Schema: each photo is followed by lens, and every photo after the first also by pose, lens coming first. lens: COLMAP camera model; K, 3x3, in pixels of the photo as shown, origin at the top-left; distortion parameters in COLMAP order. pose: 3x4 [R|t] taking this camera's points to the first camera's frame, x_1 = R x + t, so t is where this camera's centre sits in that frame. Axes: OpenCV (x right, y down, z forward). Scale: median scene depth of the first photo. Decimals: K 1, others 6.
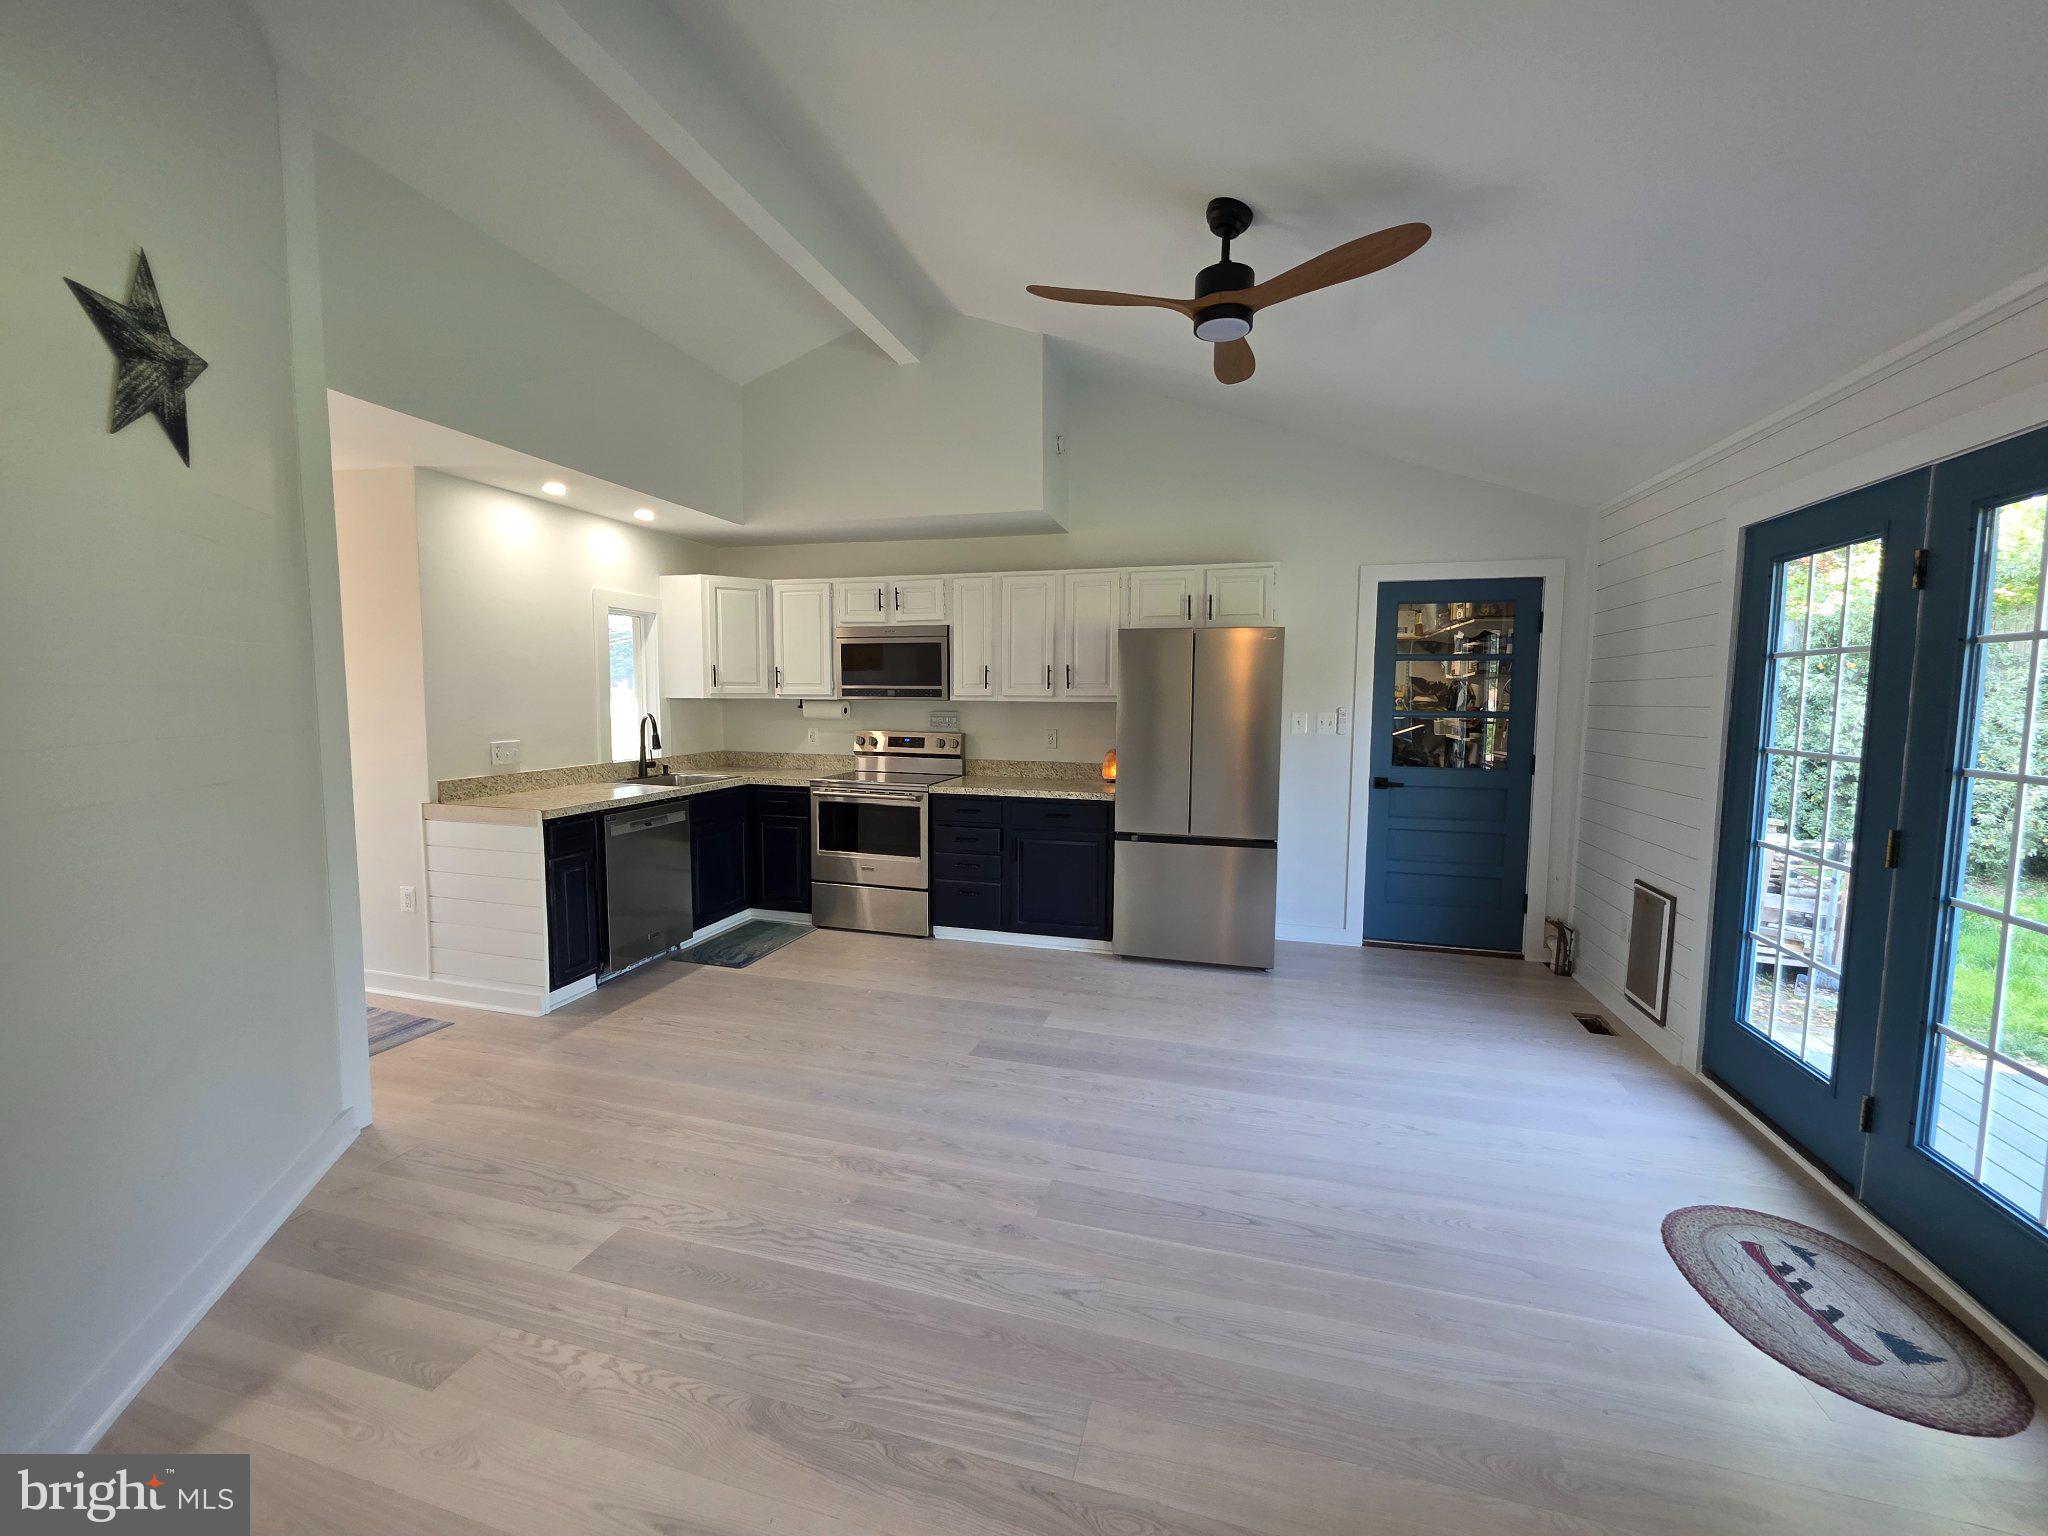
lens RADIAL K [[817.4, 0, 1027.8], [0, 817.4, 761.4], [0, 0, 1]] dist [0.000434, 0.000009]
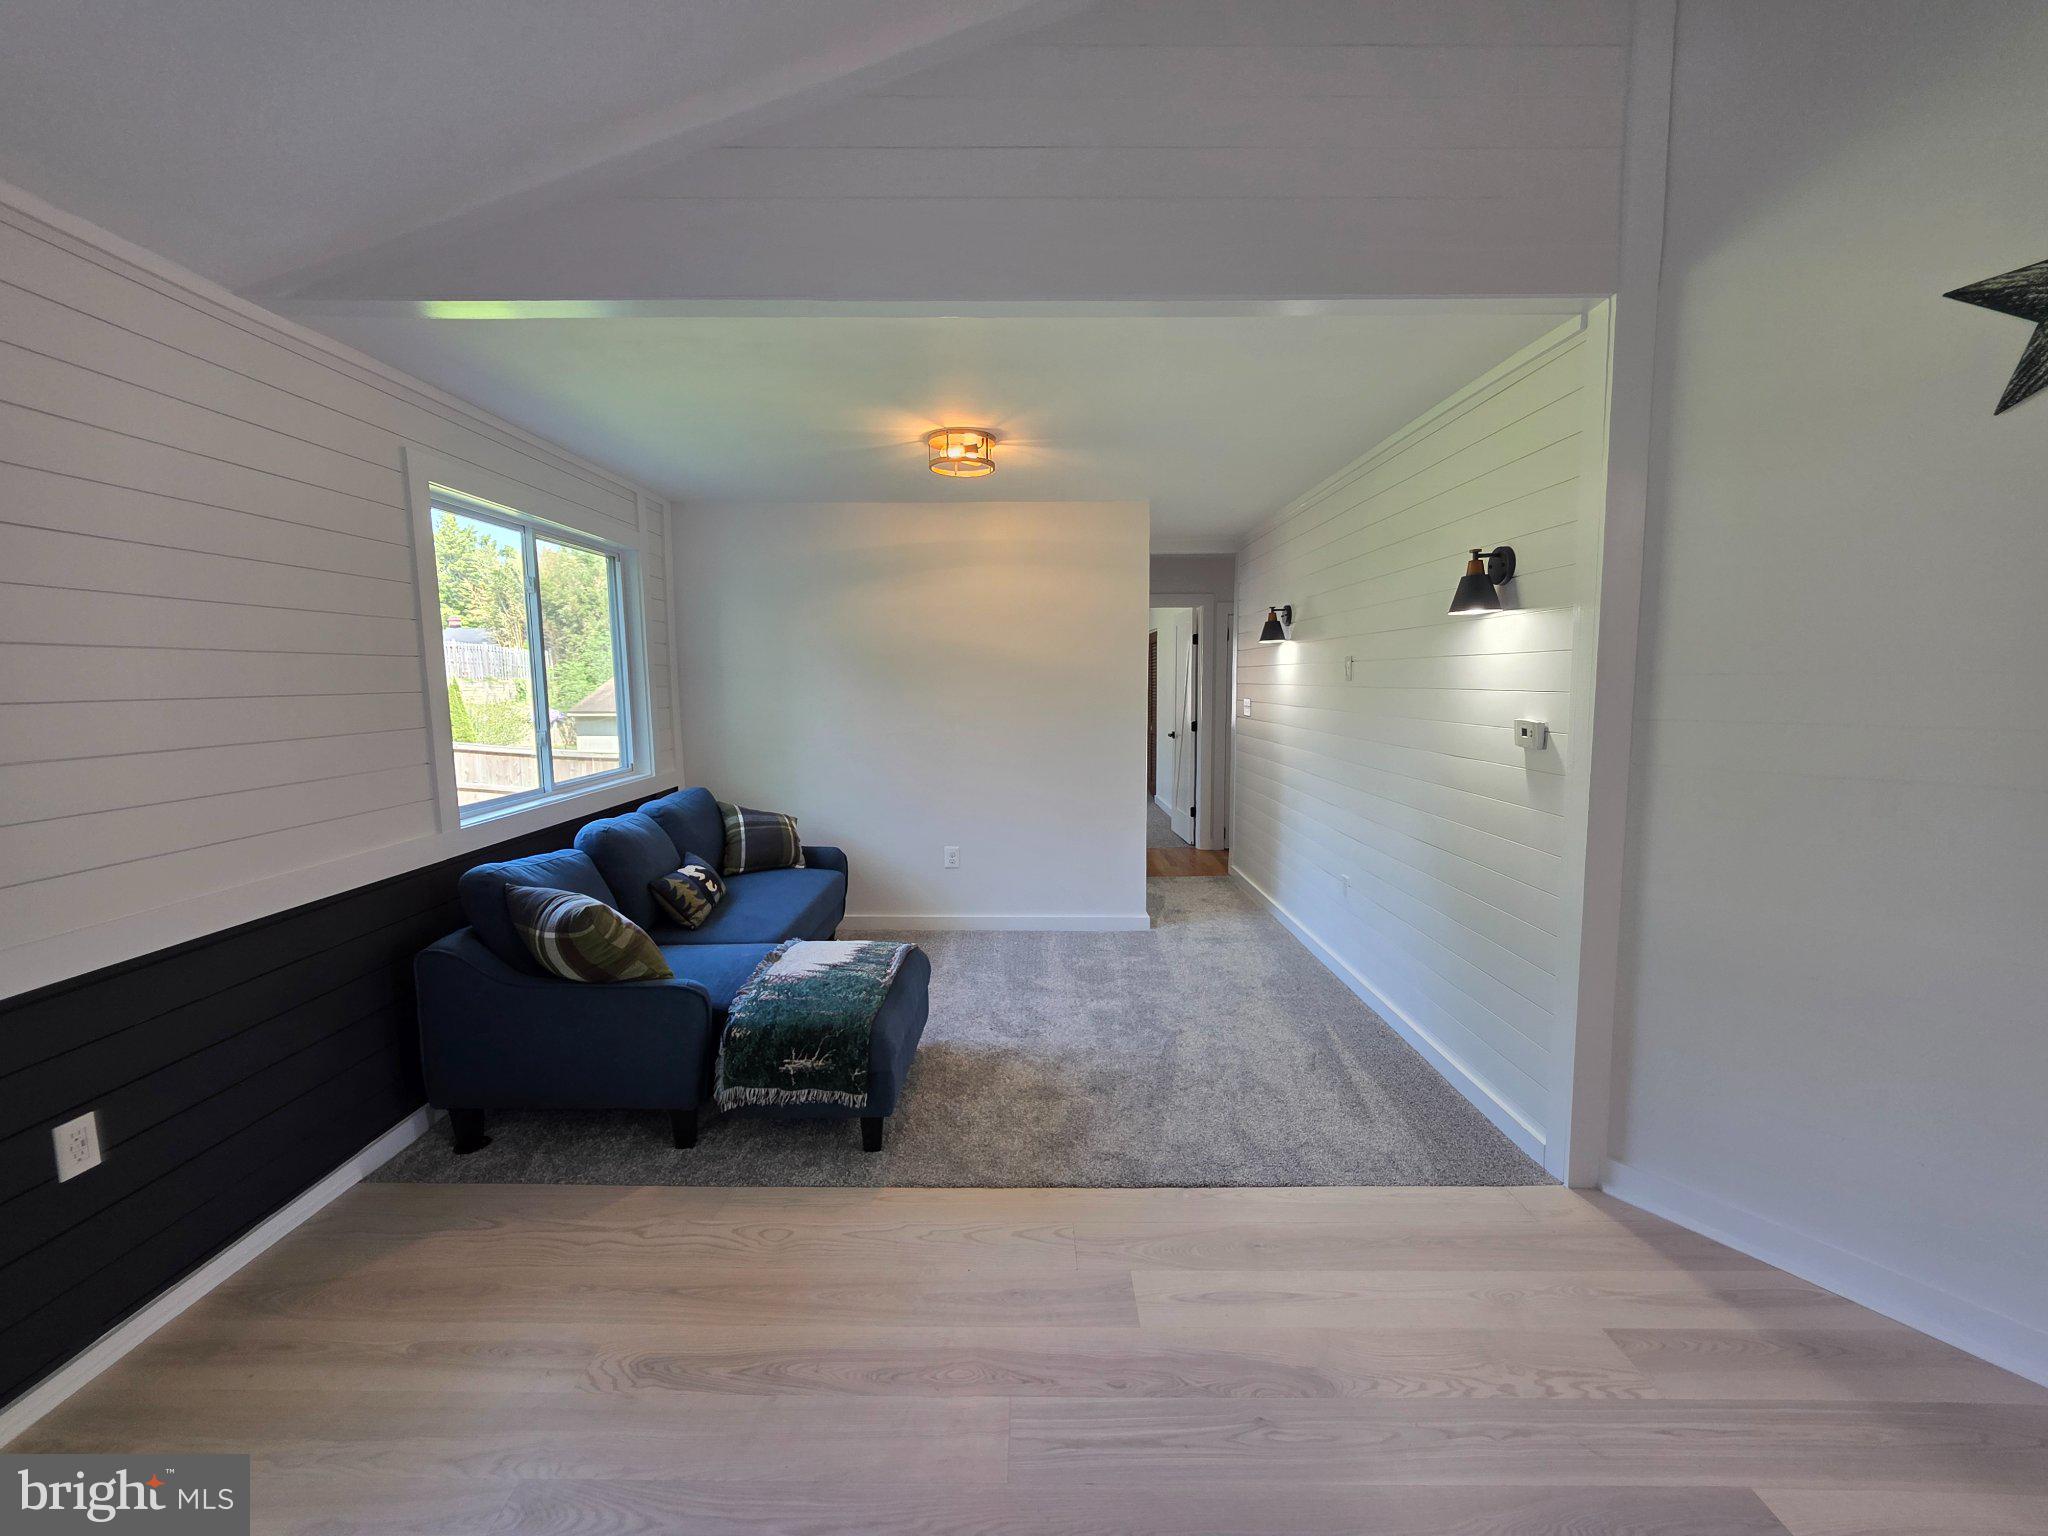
lens RADIAL K [[817.4, 0, 1027.8], [0, 817.4, 761.4], [0, 0, 1]] dist [0.000434, 0.000009]
pose [[-0.961645, 0.027912, -0.272873, 0.193162], [-0.023338, 0.982876, 0.182786, -0.102497], [0.273302, 0.182144, -0.944526, 1.180786]]
